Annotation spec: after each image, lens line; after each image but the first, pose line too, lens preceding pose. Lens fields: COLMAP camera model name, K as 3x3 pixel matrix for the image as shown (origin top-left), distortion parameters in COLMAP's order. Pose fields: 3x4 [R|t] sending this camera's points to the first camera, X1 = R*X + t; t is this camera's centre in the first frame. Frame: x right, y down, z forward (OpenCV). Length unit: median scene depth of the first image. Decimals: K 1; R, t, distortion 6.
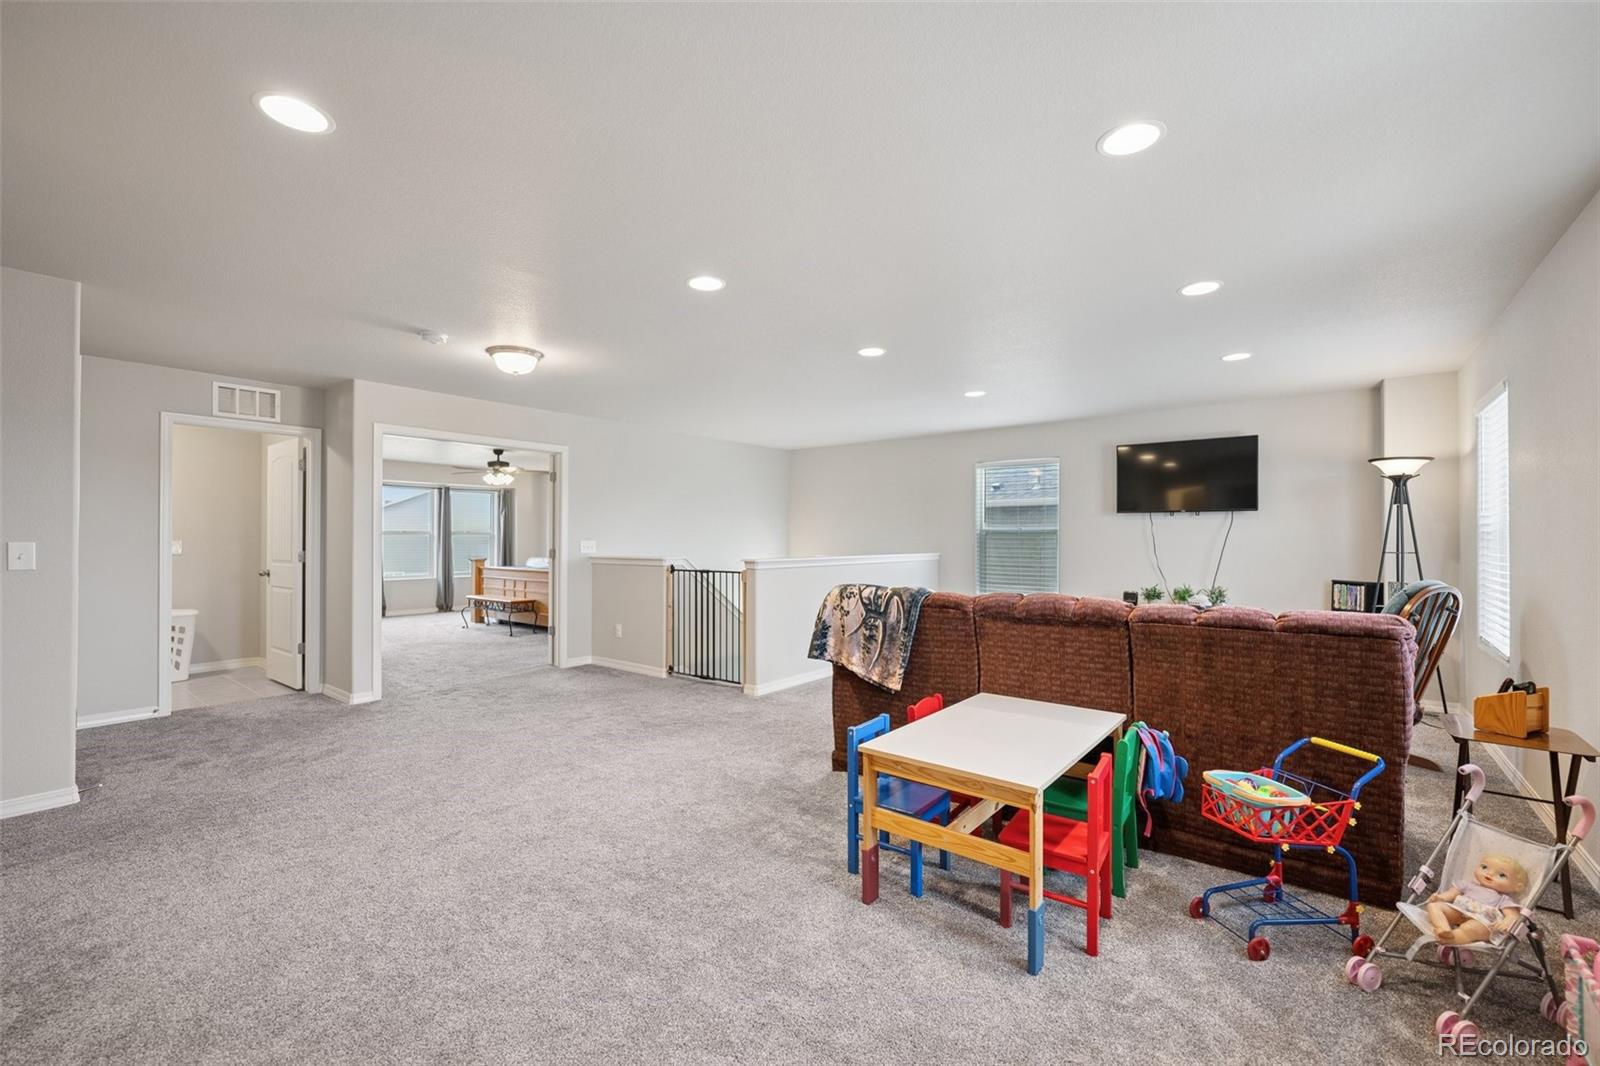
lens RADIAL K [[660.1, 0, 799.0], [0, 660.1, 538.6], [0, 0, 1]] dist [-0.001934, -0.000191]
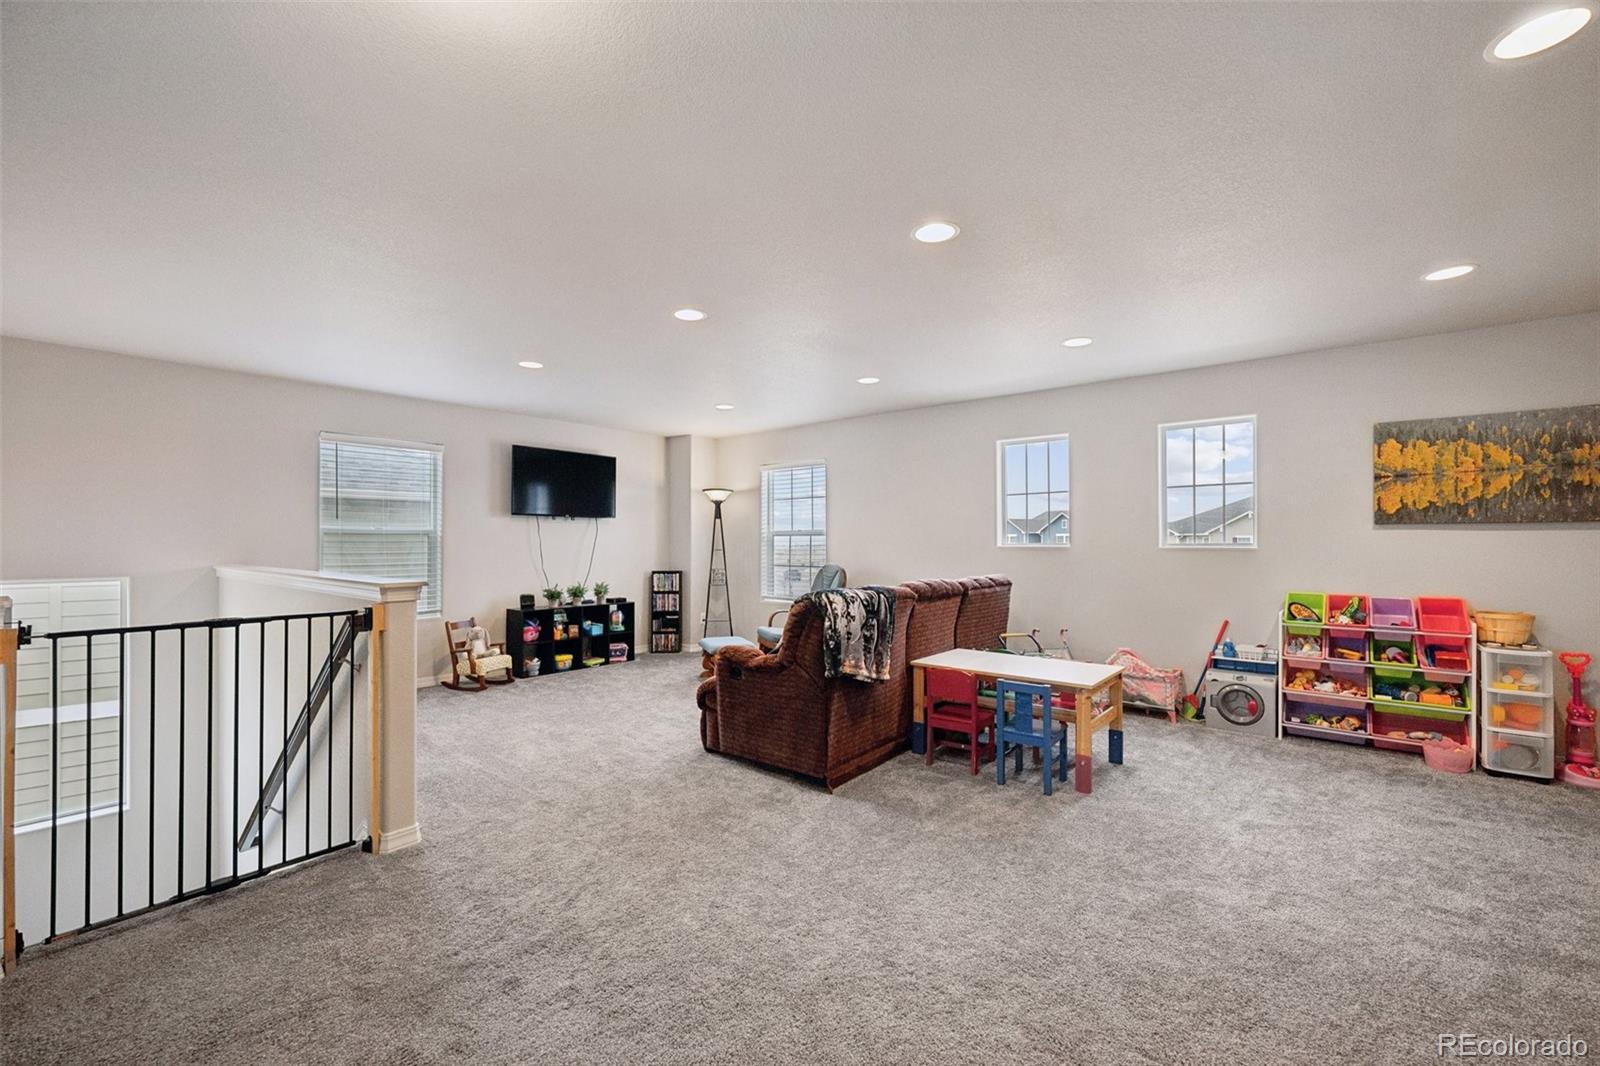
lens RADIAL K [[660.1, 0, 800.2], [0, 660.1, 535.6], [0, 0, 1]] dist [-0.001934, -0.000191]
pose [[0.029091, 0.006756, 0.999554, -0.918060], [0.001171, 0.999976, -0.006793, -0.001863], [-0.999576, 0.001368, 0.029083, 1.073037]]
